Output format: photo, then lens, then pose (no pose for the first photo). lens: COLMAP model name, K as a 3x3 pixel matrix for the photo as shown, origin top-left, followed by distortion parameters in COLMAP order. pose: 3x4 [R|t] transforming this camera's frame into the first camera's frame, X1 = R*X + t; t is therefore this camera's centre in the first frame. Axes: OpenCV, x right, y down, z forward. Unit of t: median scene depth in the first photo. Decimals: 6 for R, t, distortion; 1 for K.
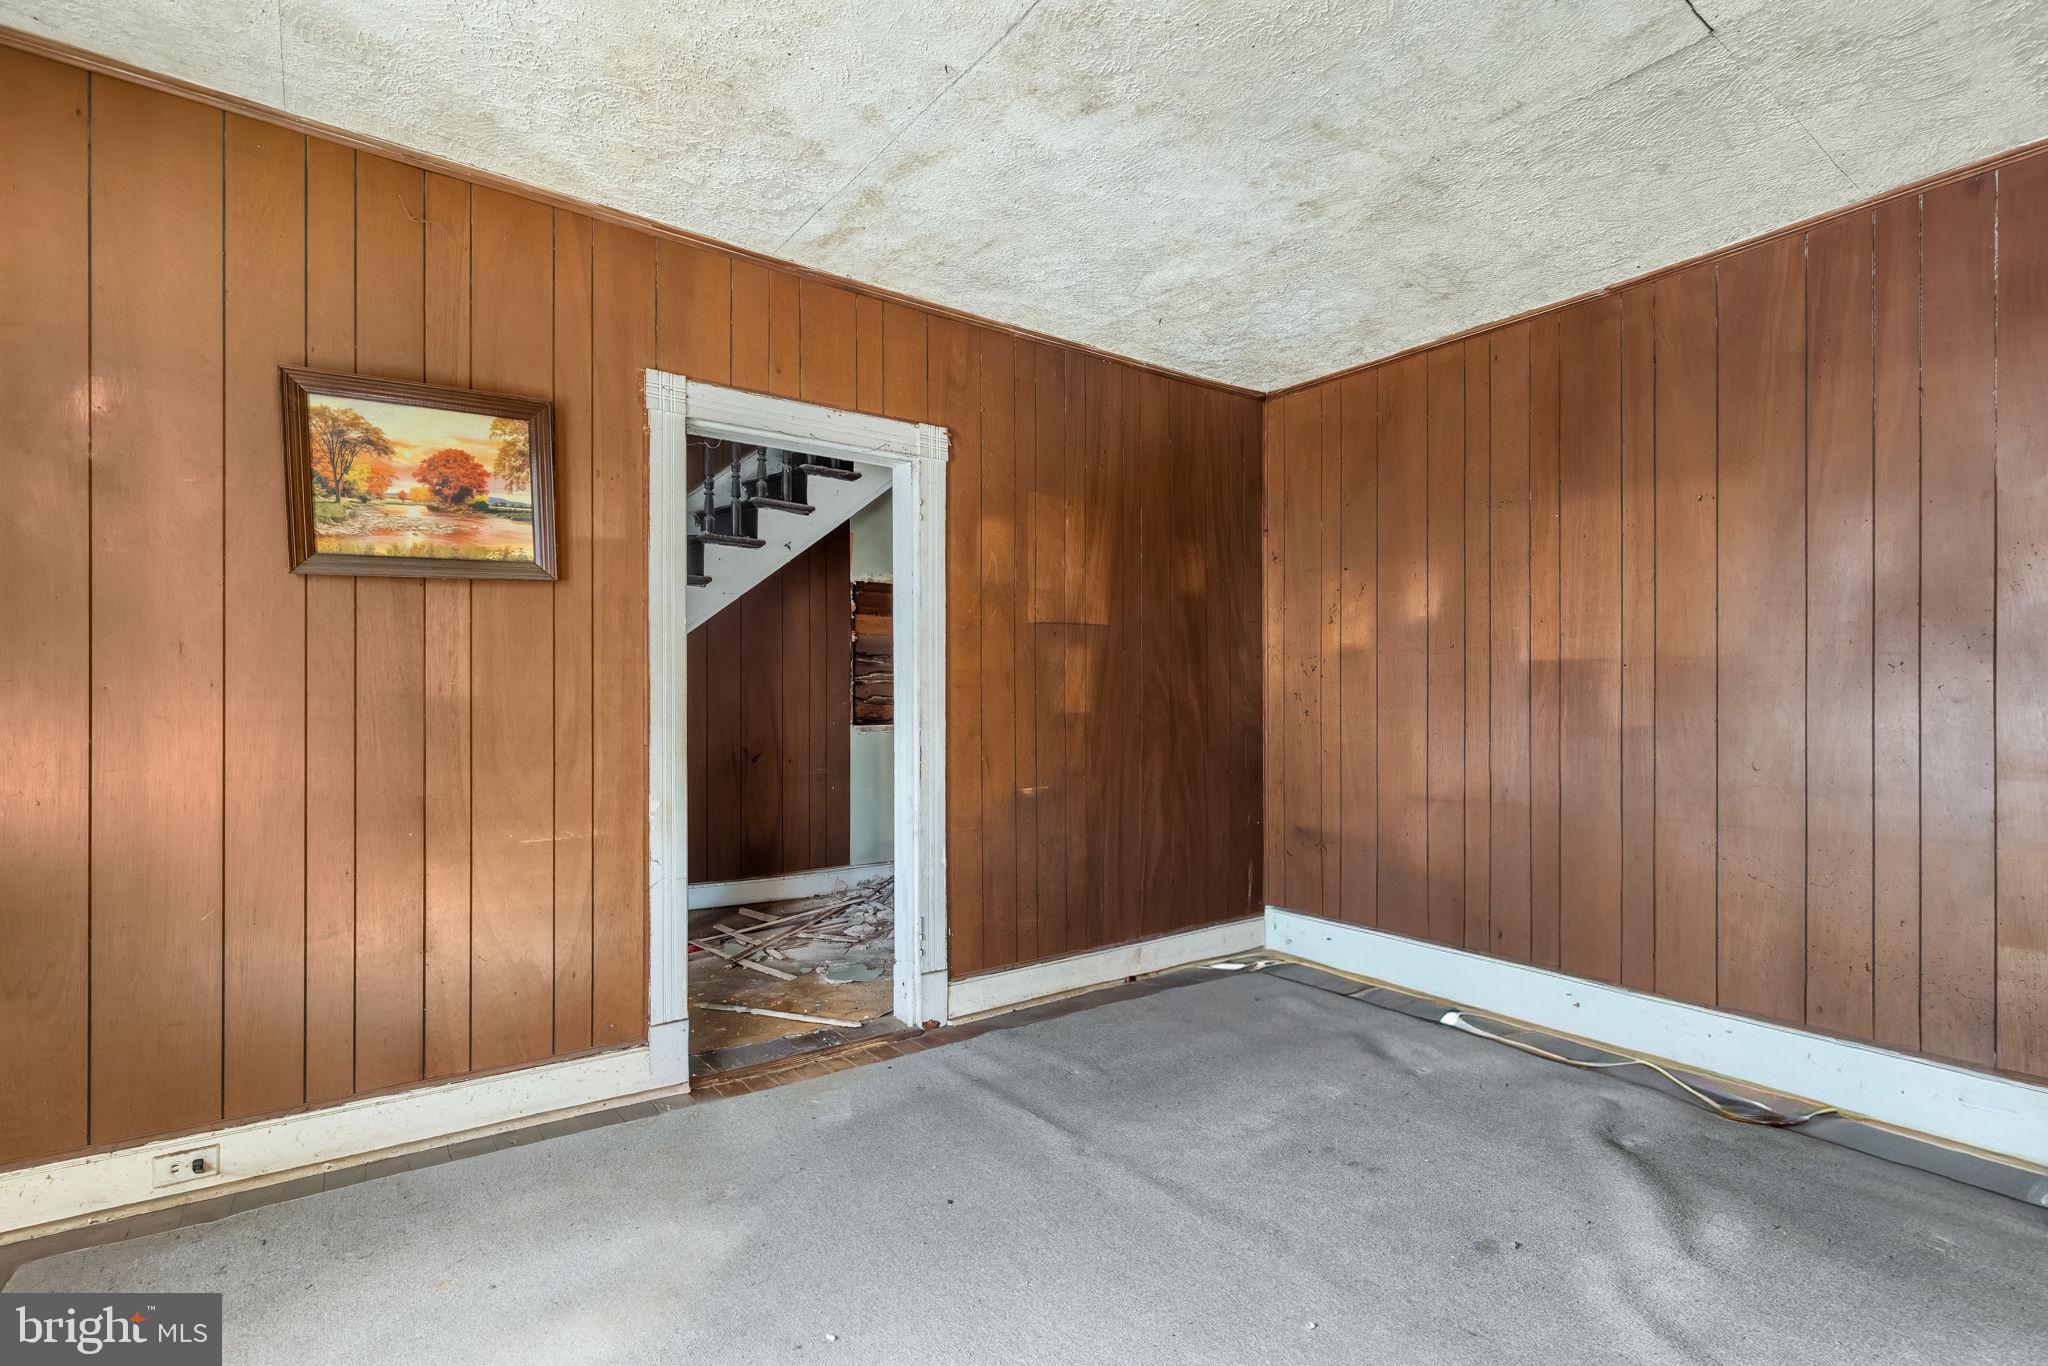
lens RADIAL K [[957.1, 0, 1019.7], [0, 957.1, 698.0], [0, 0, 1]] dist [0.003168, 0.000278]
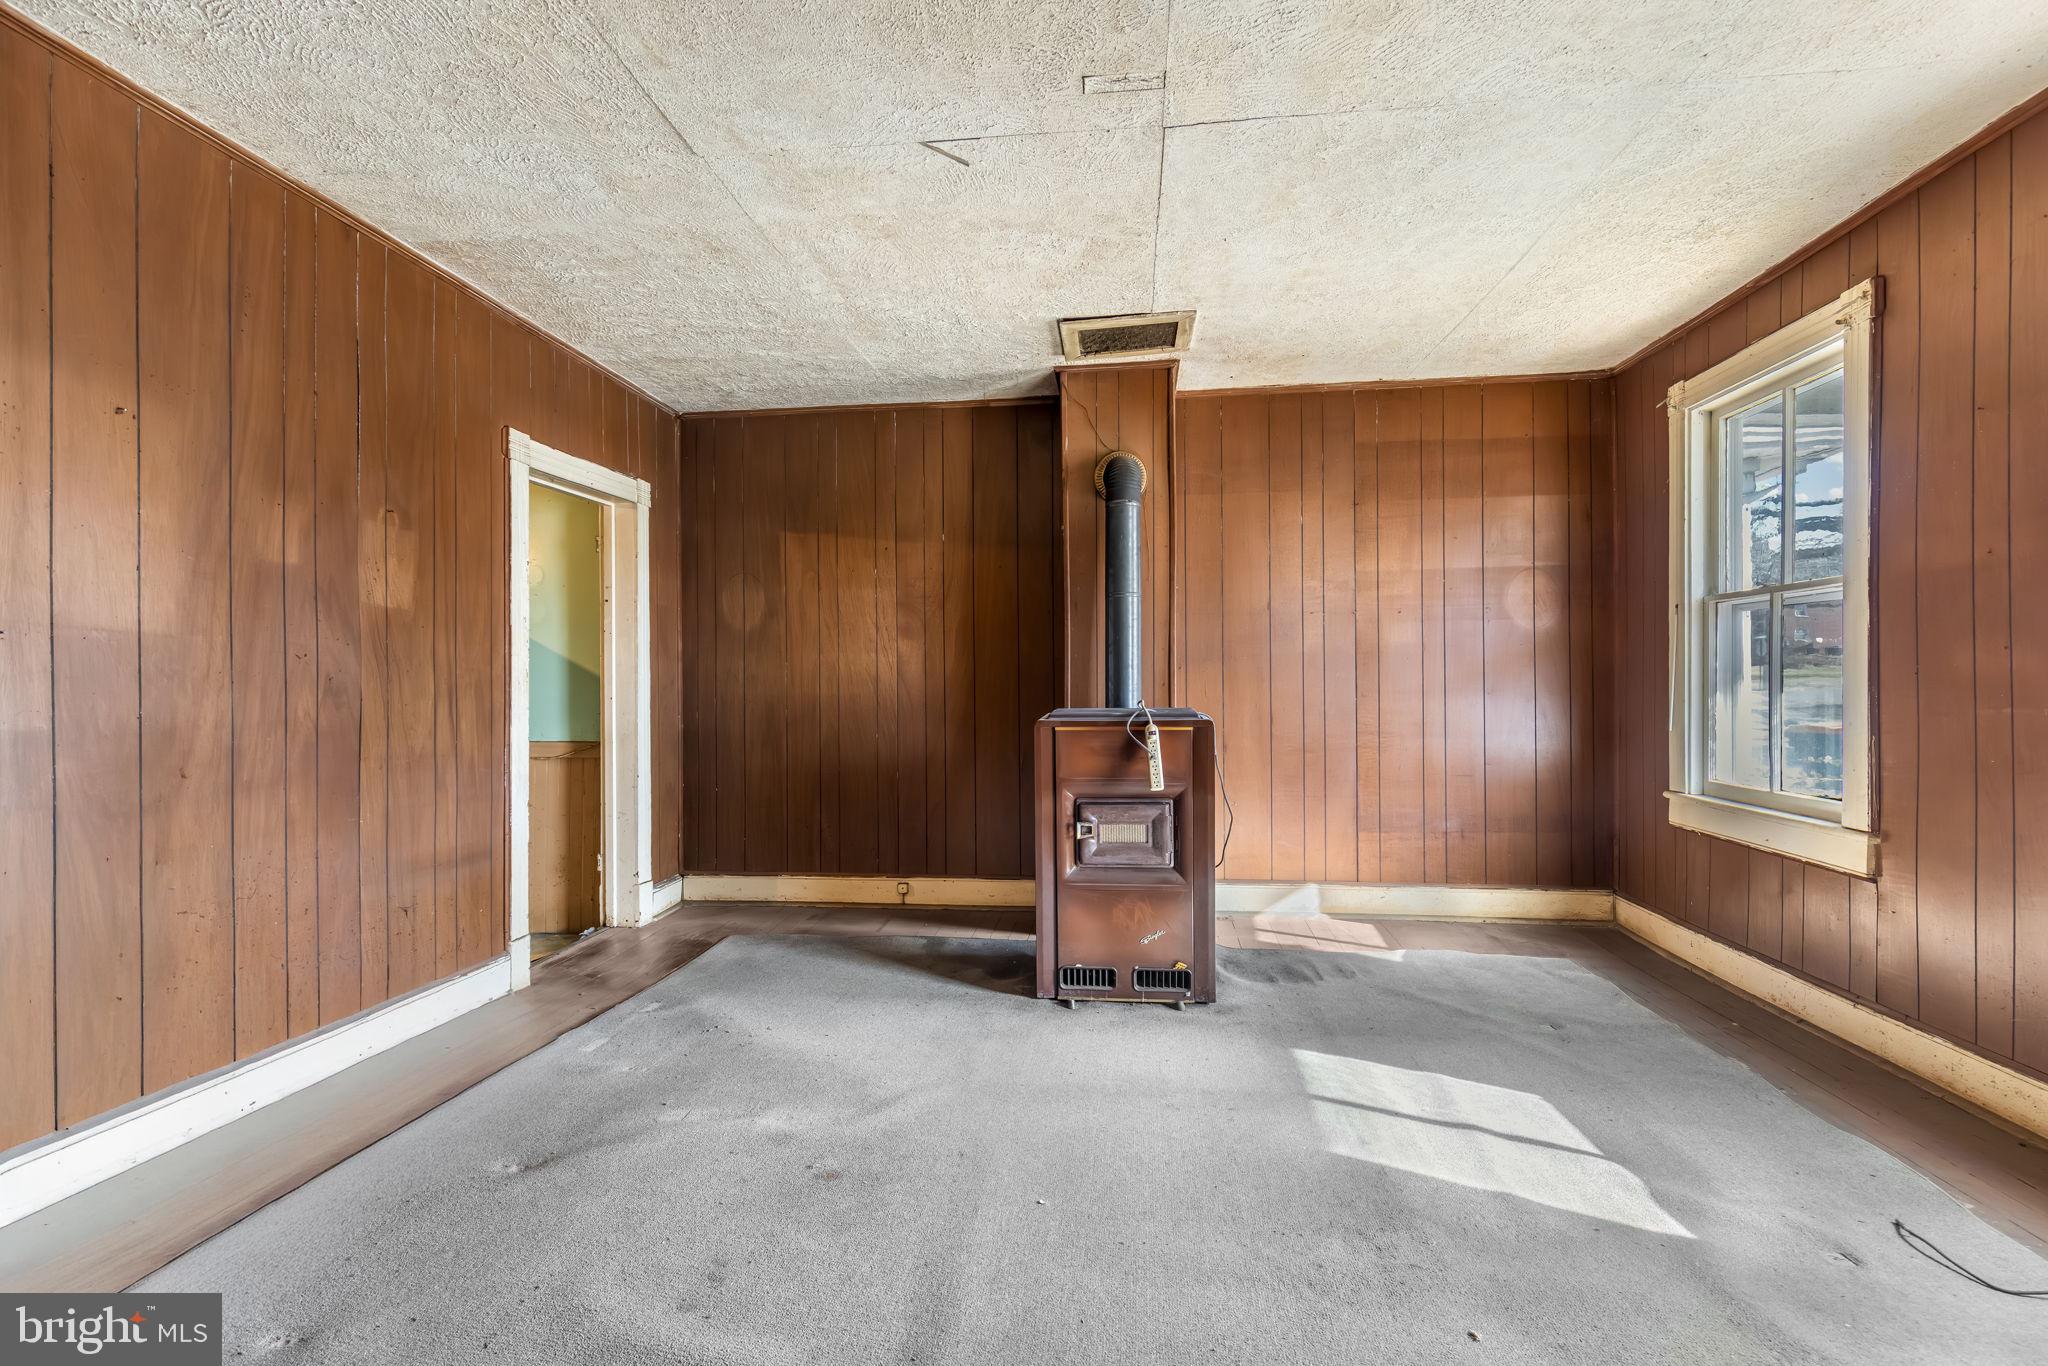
lens RADIAL K [[944.4, 0, 1030.0], [0, 944.4, 682.1], [0, 0, 1]] dist [0.000895, 0.000158]
pose [[-0.750529, 0.003978, 0.660825, -0.275669], [0.004271, 0.999990, -0.001169, 0.008311], [-0.660823, 0.001945, -0.750539, 1.143707]]
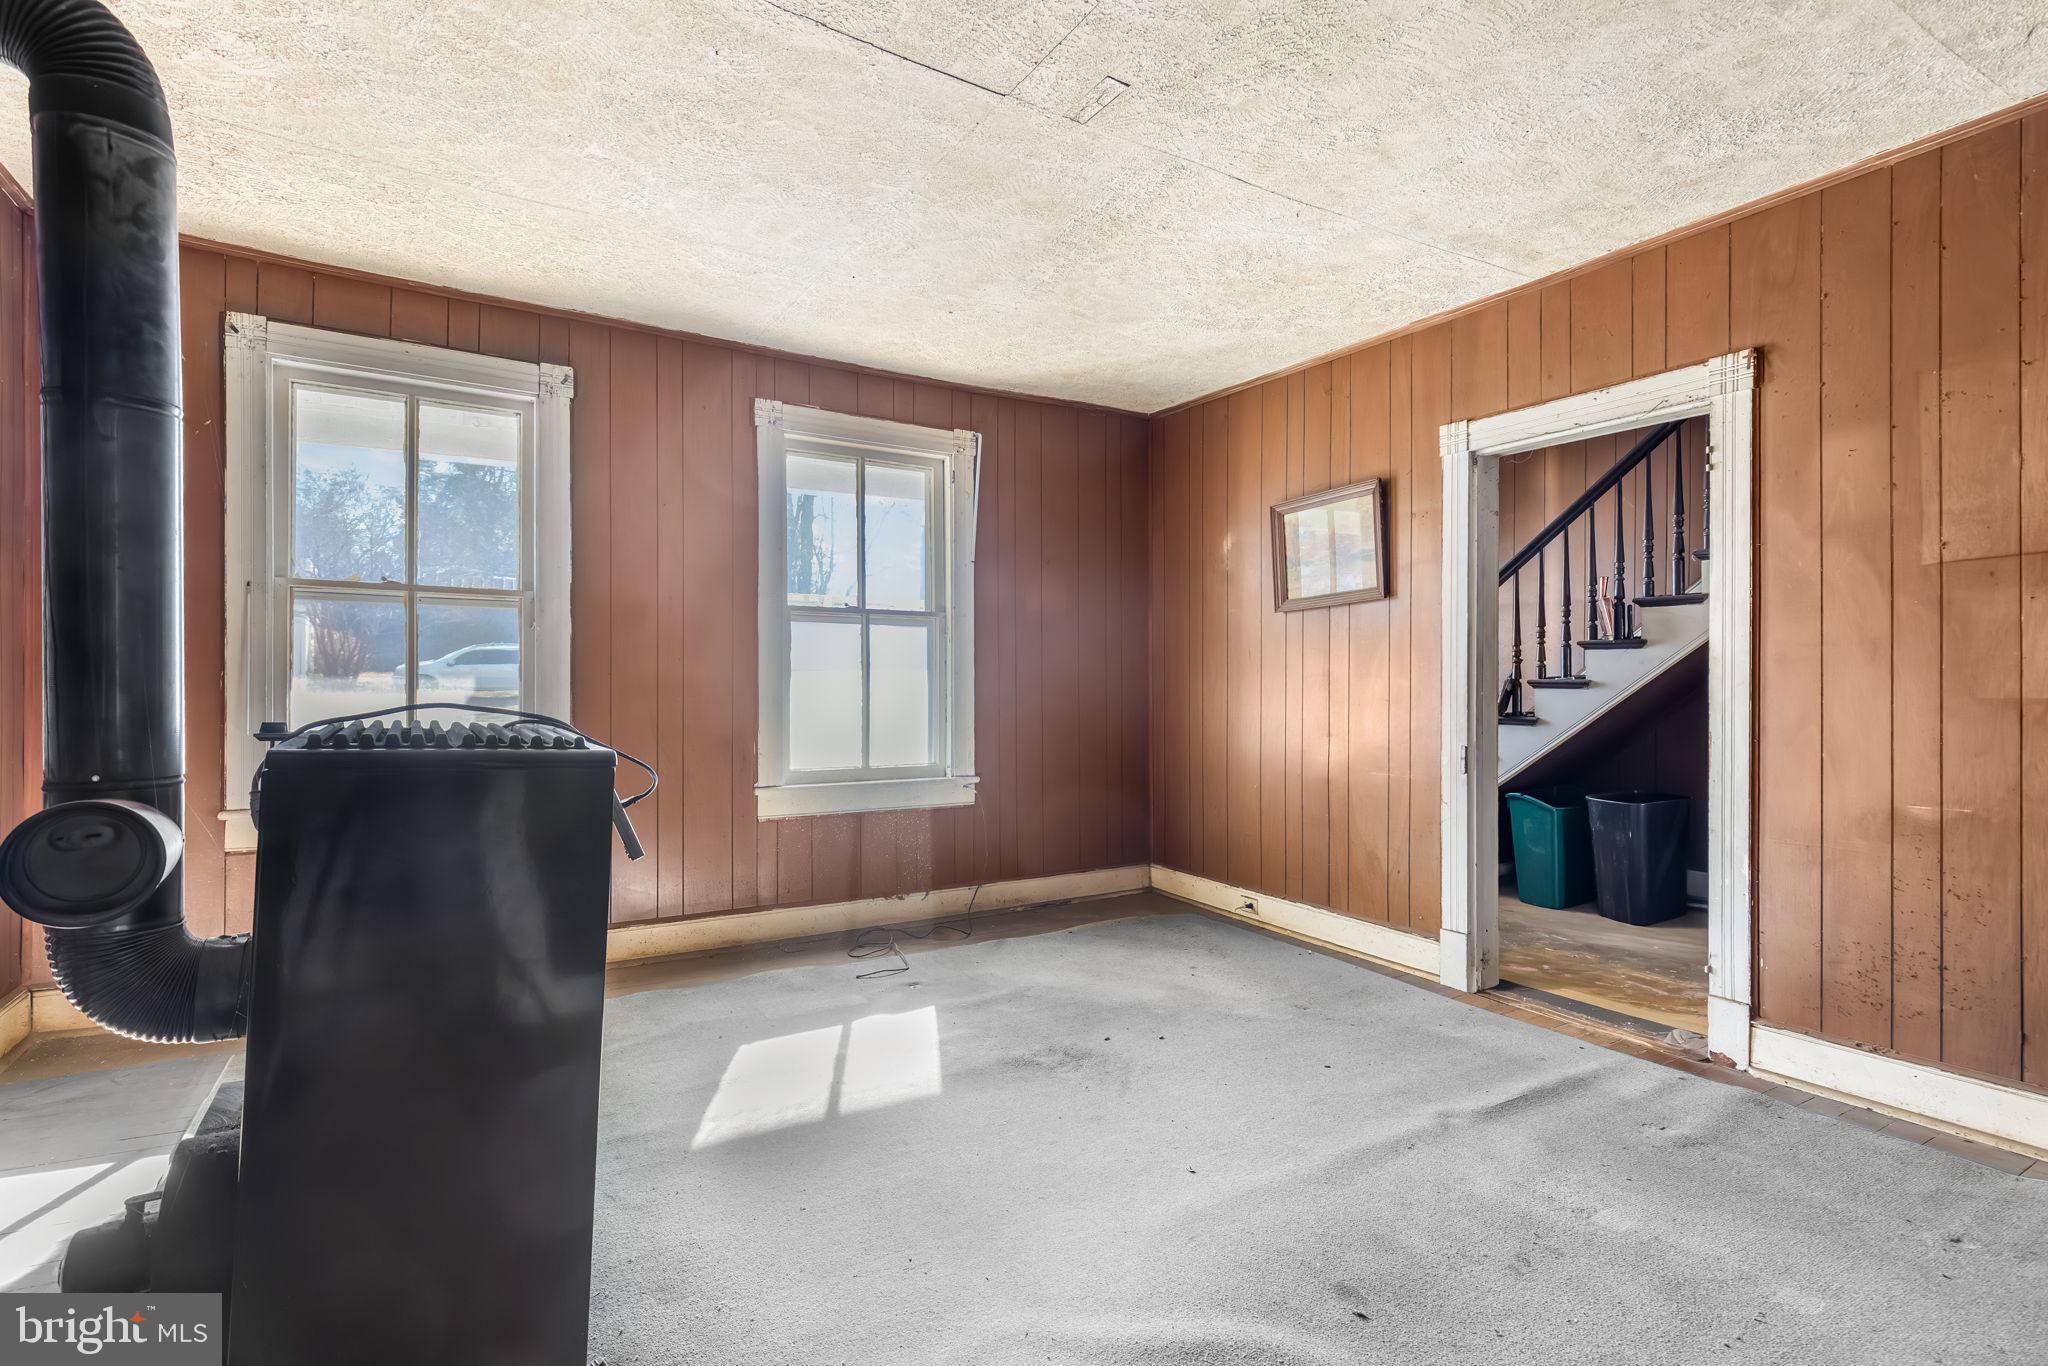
lens RADIAL K [[944.4, 0, 1030.0], [0, 944.4, 682.1], [0, 0, 1]] dist [0.000895, 0.000158]
pose [[-0.070273, -0.005062, -0.997515, 0.942227], [-0.006495, 0.999968, -0.004617, 0.016610], [0.997507, 0.006154, -0.070303, 0.530734]]
